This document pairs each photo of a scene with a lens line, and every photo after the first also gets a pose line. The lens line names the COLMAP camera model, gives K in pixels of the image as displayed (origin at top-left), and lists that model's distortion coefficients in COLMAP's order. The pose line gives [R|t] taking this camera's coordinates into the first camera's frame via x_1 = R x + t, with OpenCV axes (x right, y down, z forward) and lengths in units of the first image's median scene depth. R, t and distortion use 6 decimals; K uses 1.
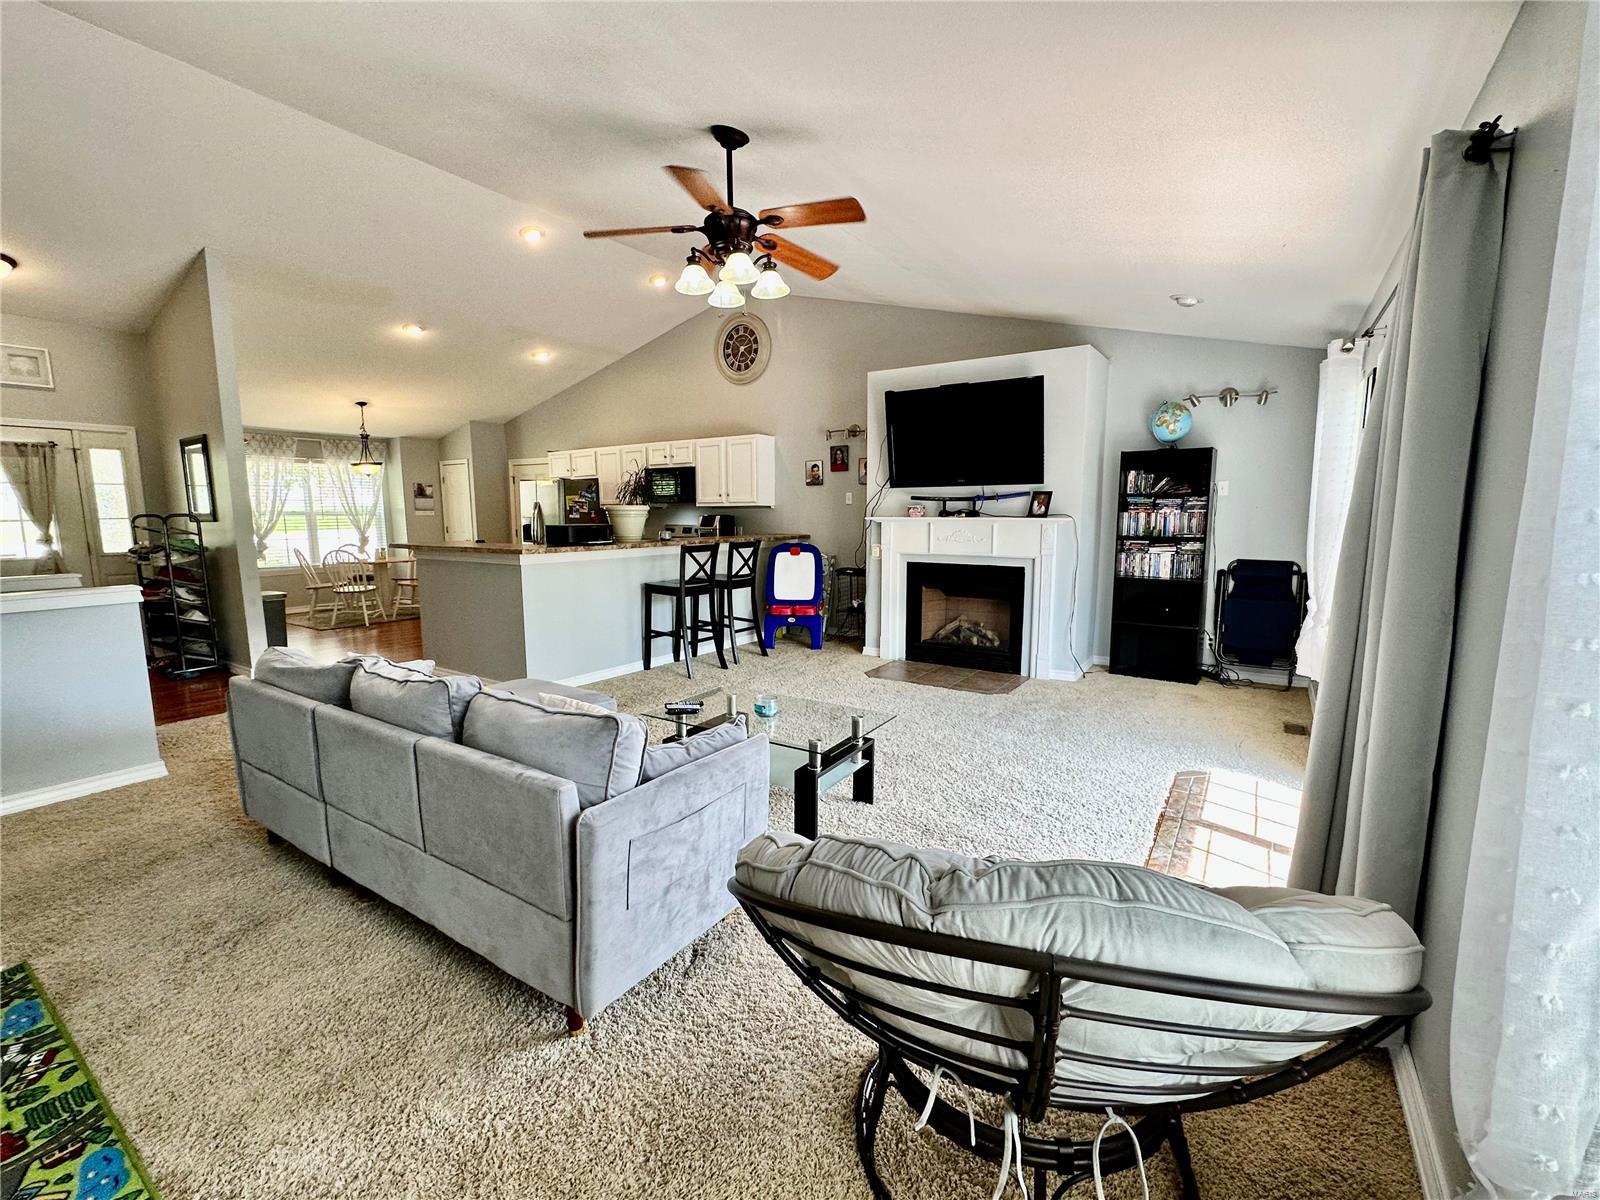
lens RADIAL K [[689.1, 0, 801.1], [0, 689.1, 601.3], [0, 0, 1]] dist [-0.002954, 0.000623]
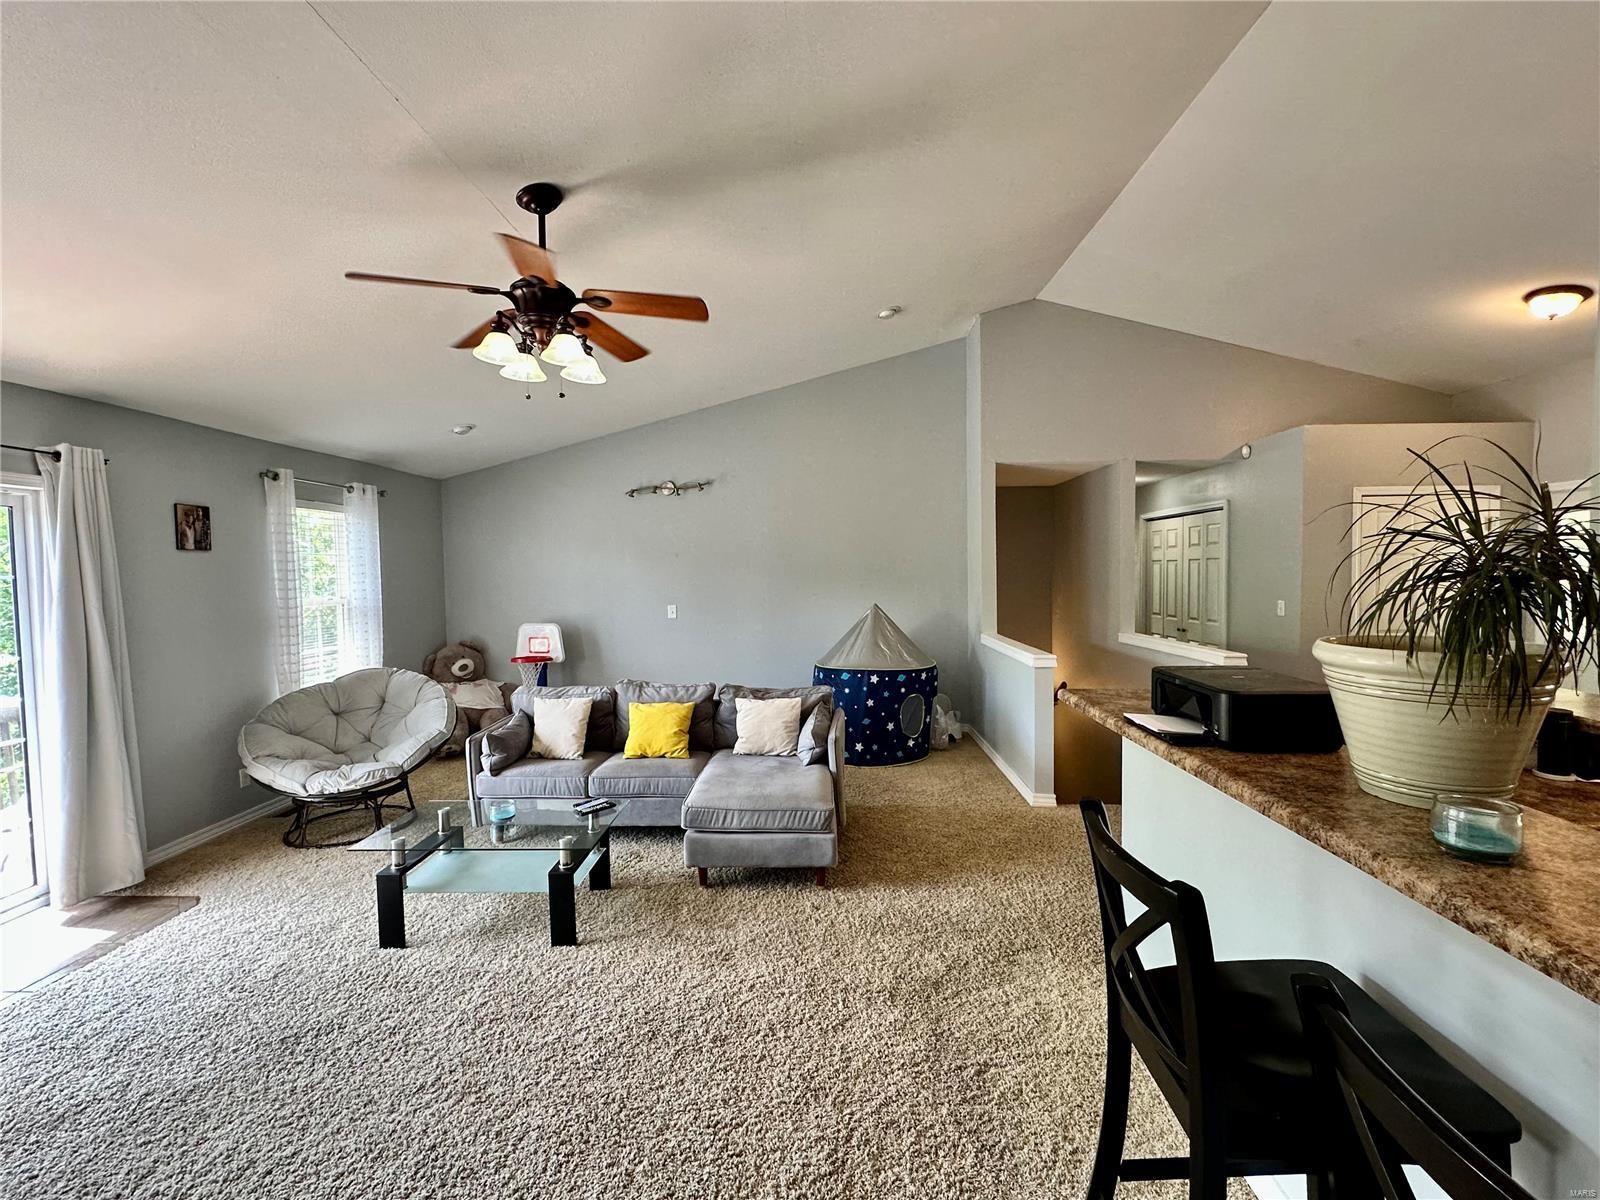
lens RADIAL K [[688.0, 0, 800.0], [0, 688.0, 601.4], [0, 0, 1]] dist [-0.002555, 0.000320]
pose [[-0.852826, 0.036156, -0.520943, 0.048989], [-0.055251, 0.985753, 0.158866, -0.177457], [0.519265, 0.164268, -0.838678, 1.078390]]
